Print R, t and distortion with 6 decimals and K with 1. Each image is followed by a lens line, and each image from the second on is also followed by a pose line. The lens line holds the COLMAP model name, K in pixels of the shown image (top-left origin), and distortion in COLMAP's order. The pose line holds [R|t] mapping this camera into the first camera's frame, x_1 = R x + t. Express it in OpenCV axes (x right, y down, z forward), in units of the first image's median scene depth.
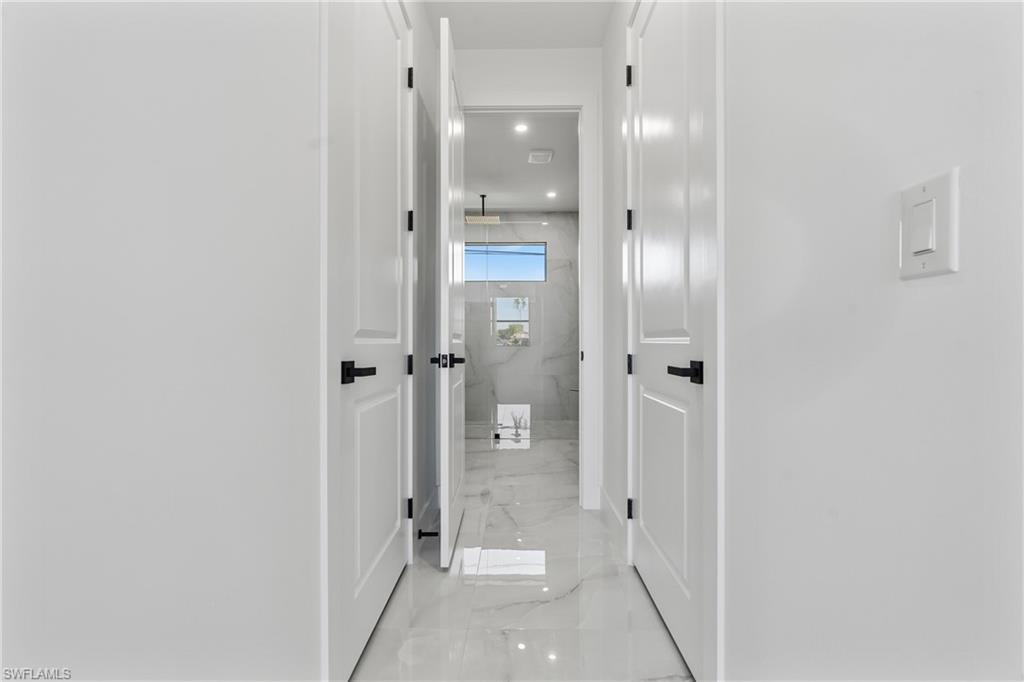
lens RADIAL K [[465.9, 0, 512.5], [0, 465.9, 342.0], [0, 0, 1]] dist [-0.004597, -0.000381]
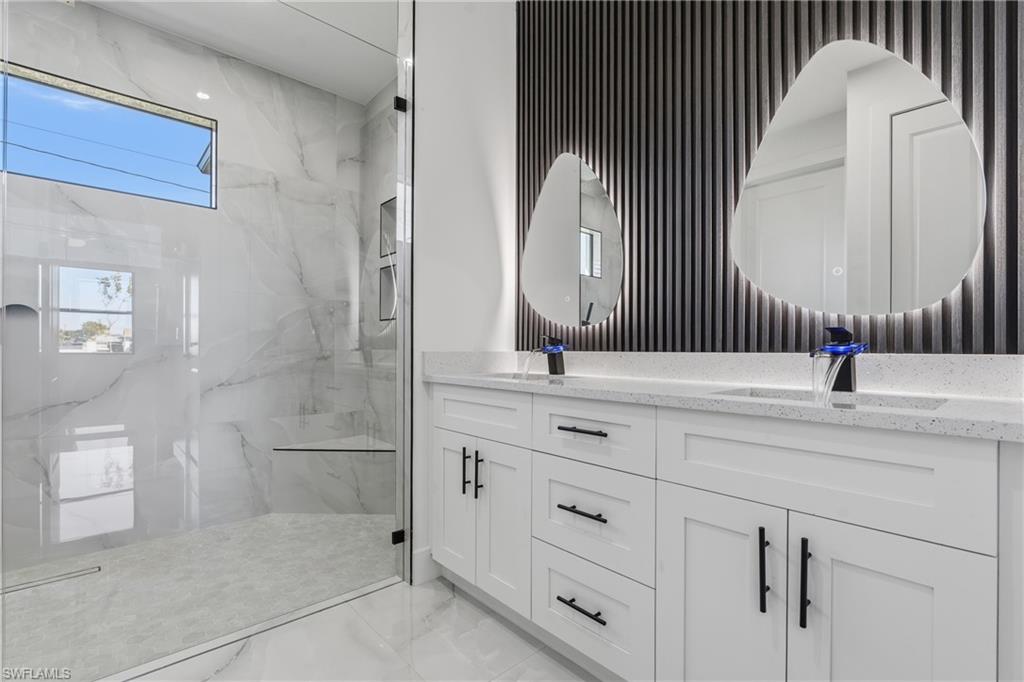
lens RADIAL K [[465.9, 0, 509.9], [0, 465.9, 344.9], [0, 0, 1]] dist [-0.004597, -0.000381]
pose [[0.740195, 0.005327, 0.672372, -0.007557], [-0.001111, 0.999977, -0.006699, 0.000045], [-0.672392, 0.004211, 0.740183, 0.219444]]
